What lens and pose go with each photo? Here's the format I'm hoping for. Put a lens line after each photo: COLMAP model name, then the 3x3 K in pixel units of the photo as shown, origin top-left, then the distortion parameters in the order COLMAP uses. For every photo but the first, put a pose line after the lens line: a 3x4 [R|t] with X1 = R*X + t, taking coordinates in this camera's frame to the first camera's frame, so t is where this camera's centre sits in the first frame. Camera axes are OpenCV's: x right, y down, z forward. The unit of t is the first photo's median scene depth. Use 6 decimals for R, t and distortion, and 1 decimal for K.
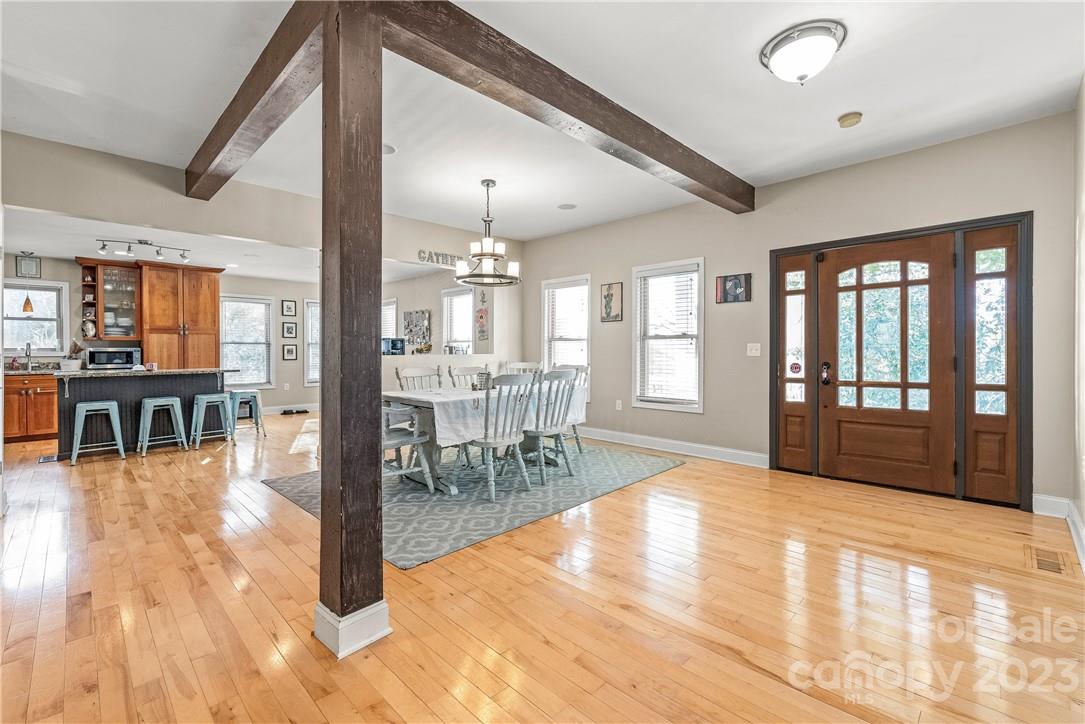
lens RADIAL K [[466.7, 0, 542.2], [0, 466.7, 355.9], [0, 0, 1]] dist [-0.001925, -0.000192]
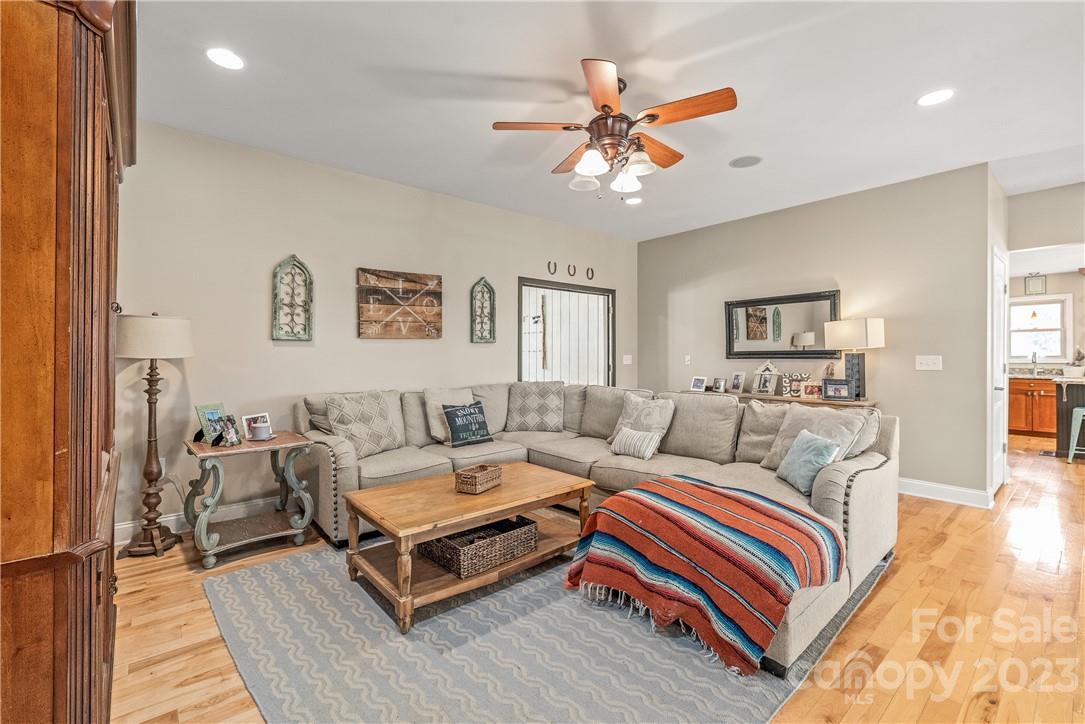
lens RADIAL K [[463.0, 0, 536.8], [0, 463.0, 352.9], [0, 0, 1]] dist [0.001785, 0.000081]
pose [[-0.096566, -0.001908, -0.995325, 0.153845], [-0.008561, 0.999963, -0.001087, -0.011253], [0.995290, 0.008416, -0.096579, -0.112114]]
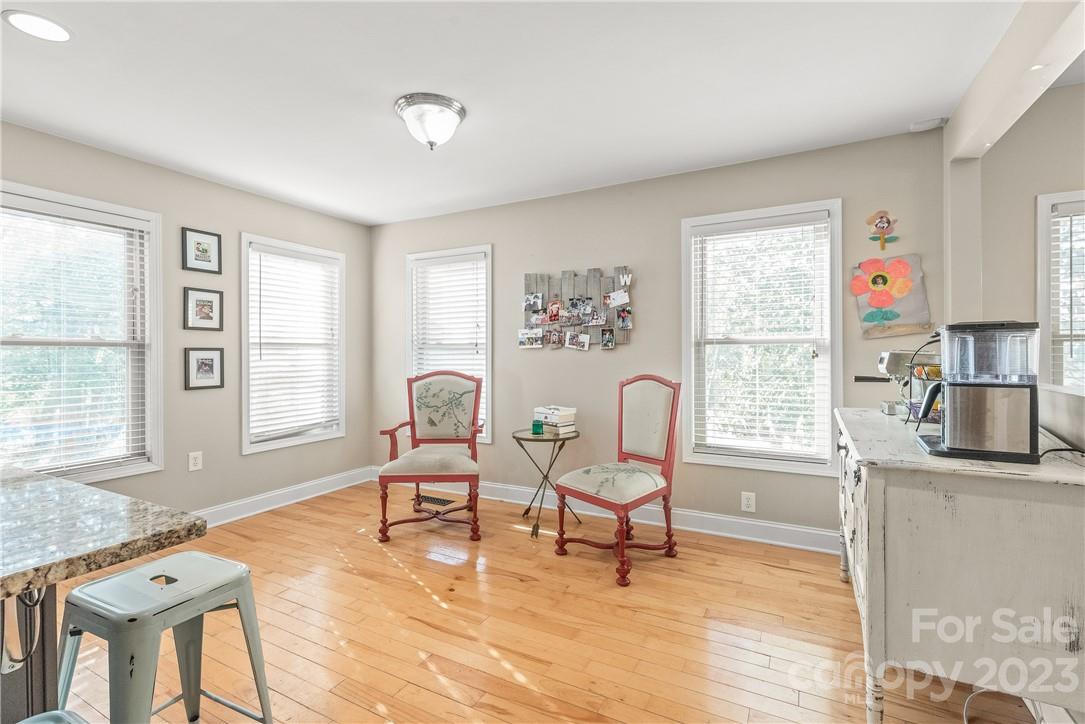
lens RADIAL K [[466.7, 0, 542.2], [0, 466.7, 355.9], [0, 0, 1]] dist [-0.001925, -0.000192]
pose [[0.943713, -0.003108, 0.330752, -0.533941], [0.005781, 0.999958, -0.007099, -0.017453], [-0.330716, 0.008612, 0.943691, 0.725185]]
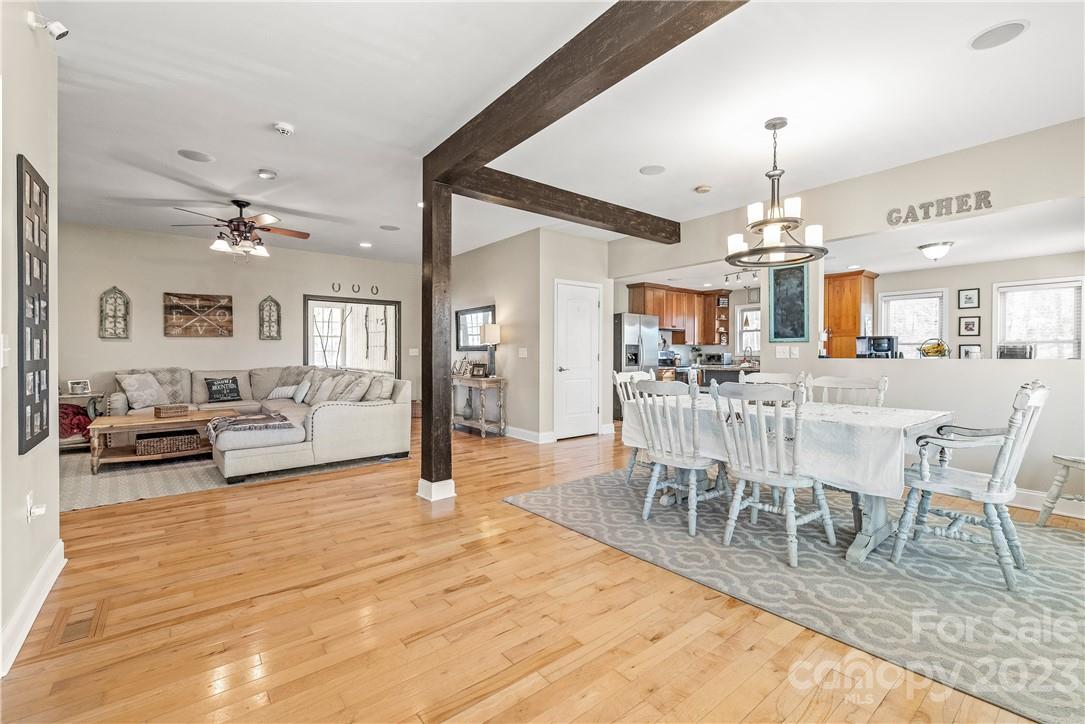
lens RADIAL K [[466.7, 0, 542.2], [0, 466.7, 355.9], [0, 0, 1]] dist [-0.001925, -0.000192]
pose [[-0.121676, 0.009102, -0.992528, 0.441024], [-0.010166, 0.999894, 0.010416, -0.007146], [0.992518, 0.011358, -0.121570, 0.489317]]
